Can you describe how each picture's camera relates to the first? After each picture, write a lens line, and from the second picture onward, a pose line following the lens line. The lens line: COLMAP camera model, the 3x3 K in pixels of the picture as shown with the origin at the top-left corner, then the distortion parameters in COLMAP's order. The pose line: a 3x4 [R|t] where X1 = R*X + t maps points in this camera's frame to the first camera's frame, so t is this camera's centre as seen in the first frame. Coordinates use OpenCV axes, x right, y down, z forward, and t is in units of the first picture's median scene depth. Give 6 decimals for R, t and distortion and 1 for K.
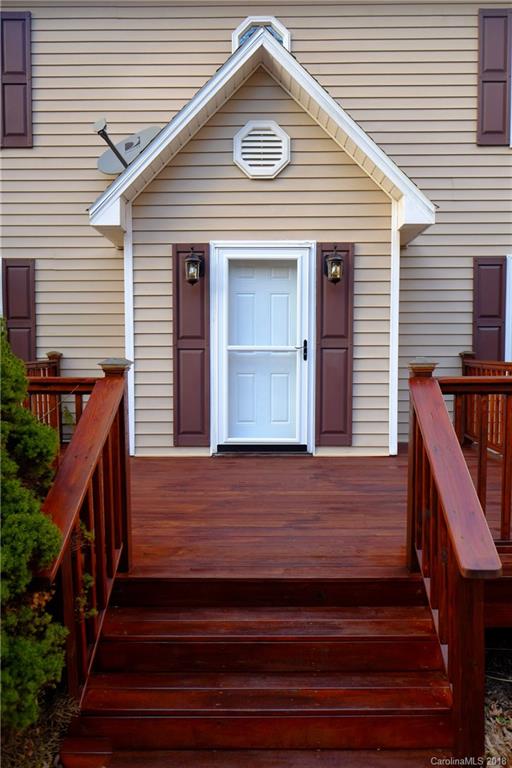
lens RADIAL K [[544.4, 0, 256.0], [0, 544.4, 384.0], [0, 0, 1]] dist [-0.003799, -0.000353]
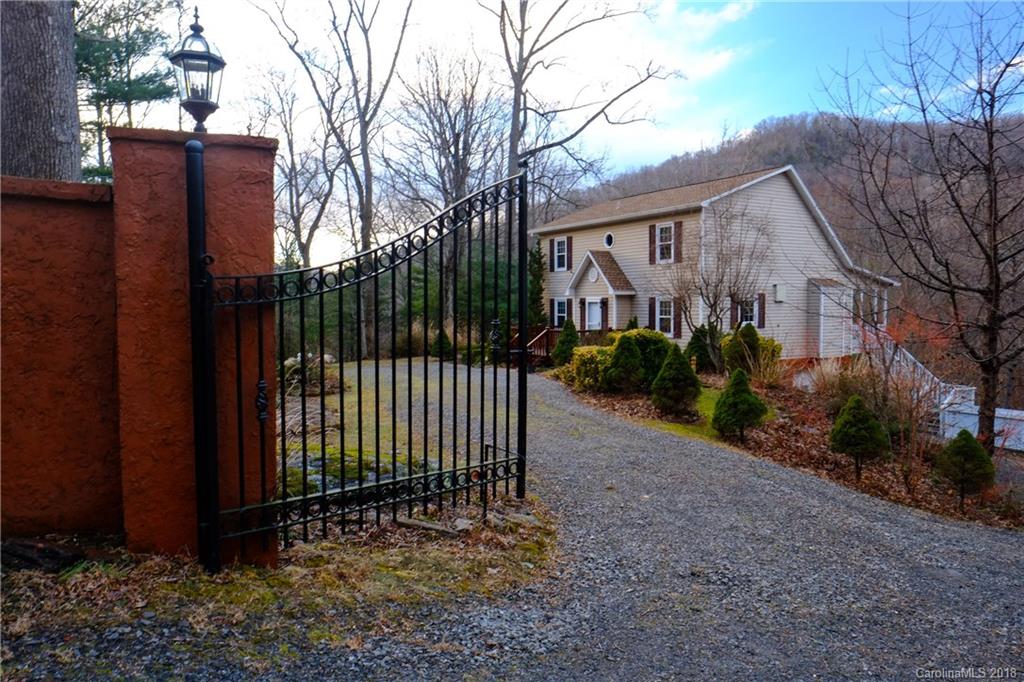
lens RADIAL K [[695.2, 0, 527.1], [0, 695.2, 339.8], [0, 0, 1]] dist [-0.006998, -0.001424]
pose [[0.530736, 0.044118, -0.846388, 4.100053], [-0.048827, 0.998577, 0.021434, -0.033320], [0.846129, 0.029951, 0.532135, -2.137238]]
